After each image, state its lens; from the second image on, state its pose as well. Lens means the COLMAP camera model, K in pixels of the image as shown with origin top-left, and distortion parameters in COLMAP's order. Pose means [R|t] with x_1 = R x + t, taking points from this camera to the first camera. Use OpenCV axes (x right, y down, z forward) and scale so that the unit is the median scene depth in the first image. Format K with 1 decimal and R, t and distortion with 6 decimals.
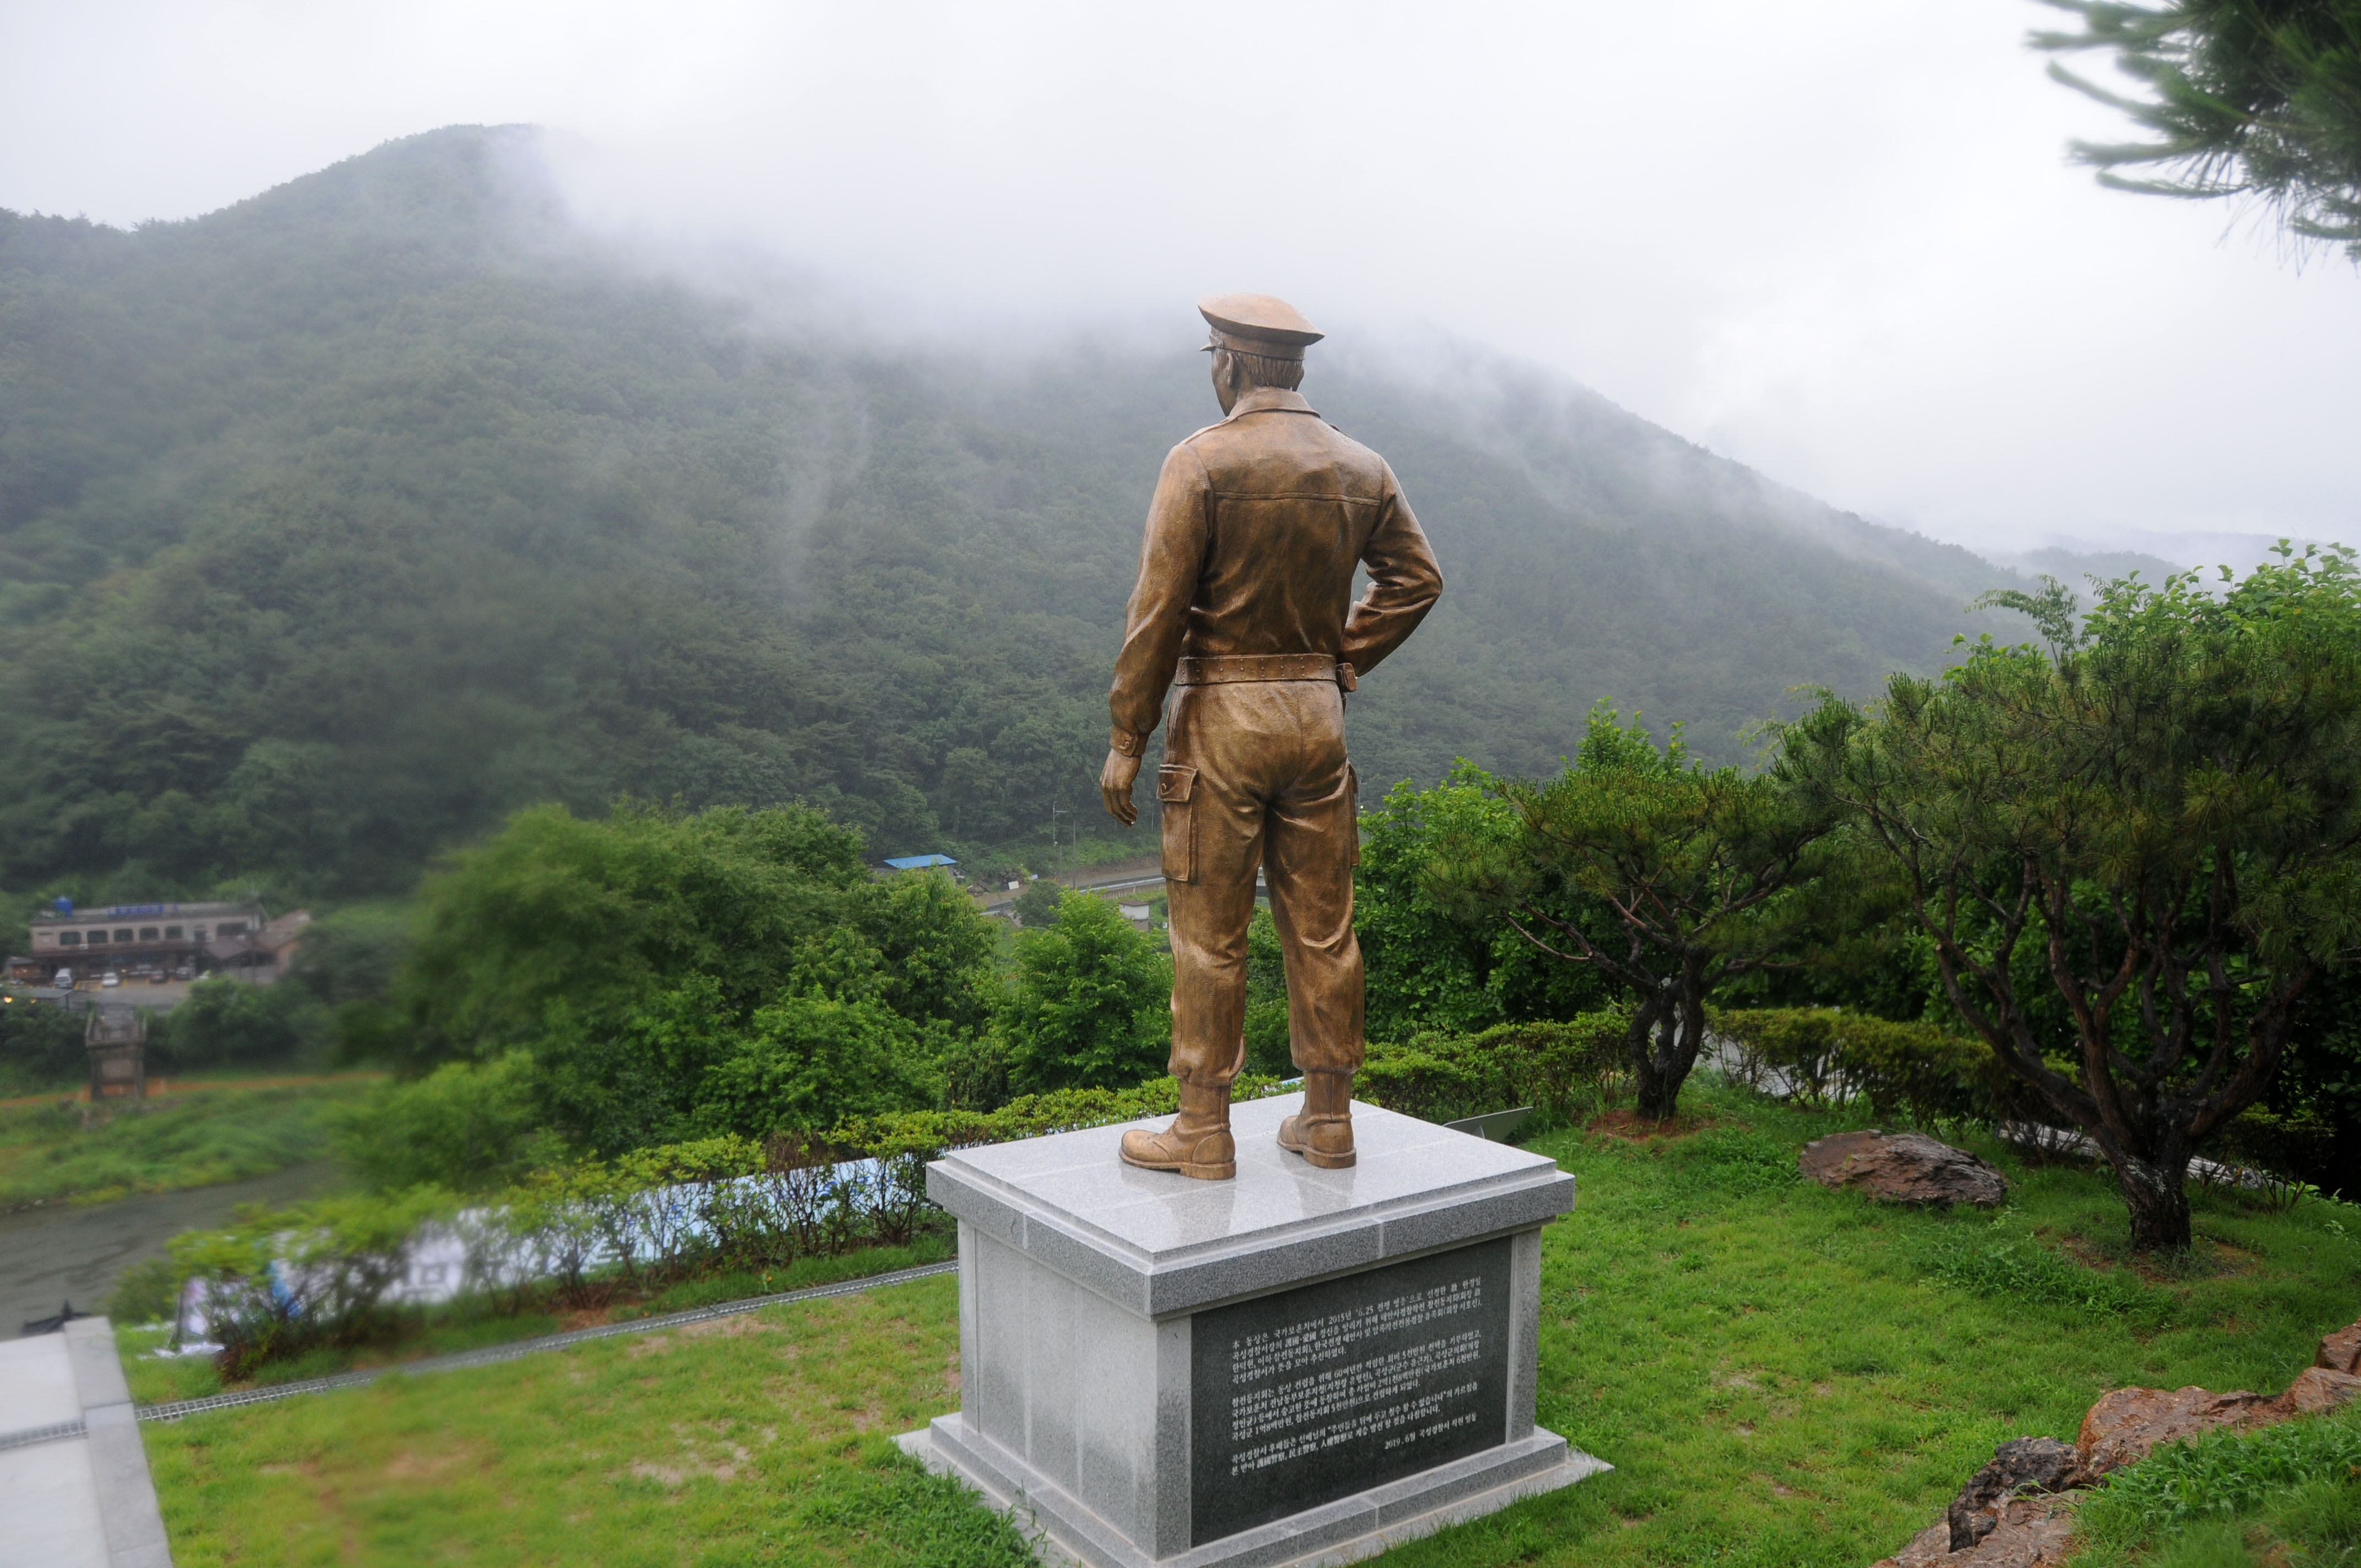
lens RADIAL K [[1860.3, 0, 1178.6], [0, 1860.3, 867.7], [0, 0, 1]] dist [-0.167412, 0.113008]
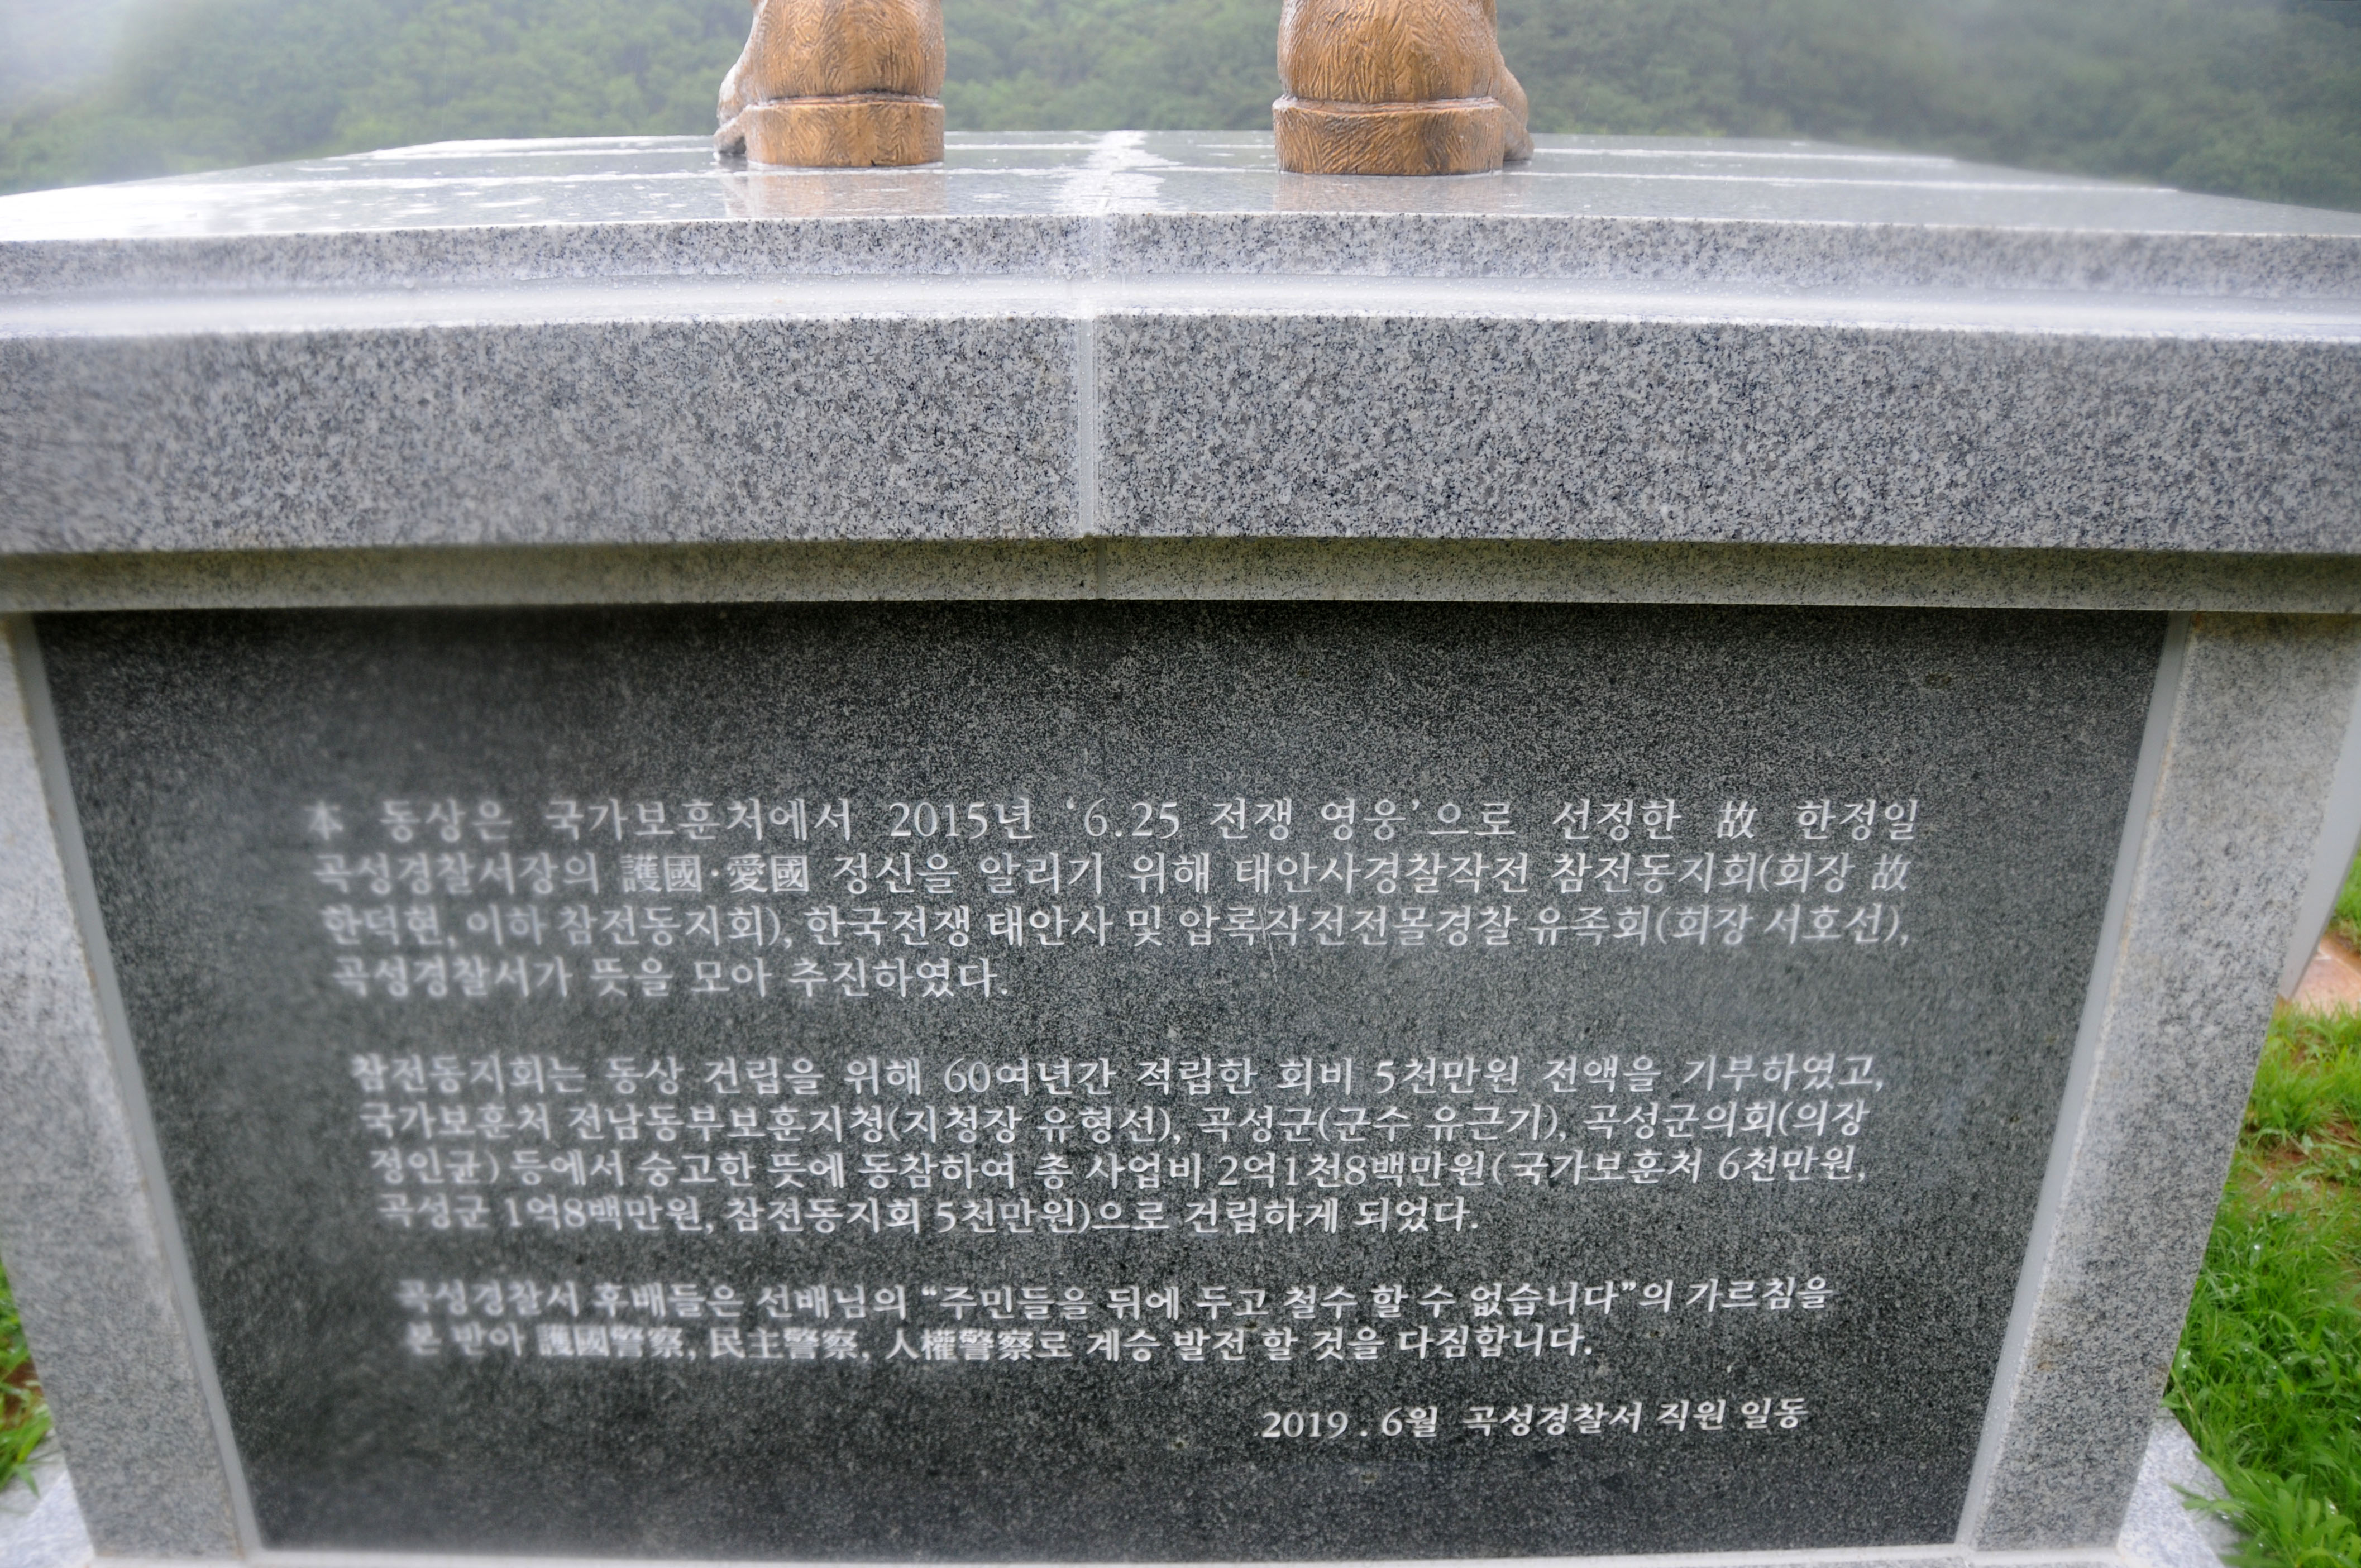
lens RADIAL K [[1860.3, 0, 1178.6], [0, 1860.3, 867.7], [0, 0, 1]] dist [-0.167412, 0.113008]
pose [[0.826550, 0.226164, -0.515427, 0.211754], [-0.064265, 0.947654, 0.312765, 0.184854], [0.559183, -0.225392, 0.797818, 0.850422]]
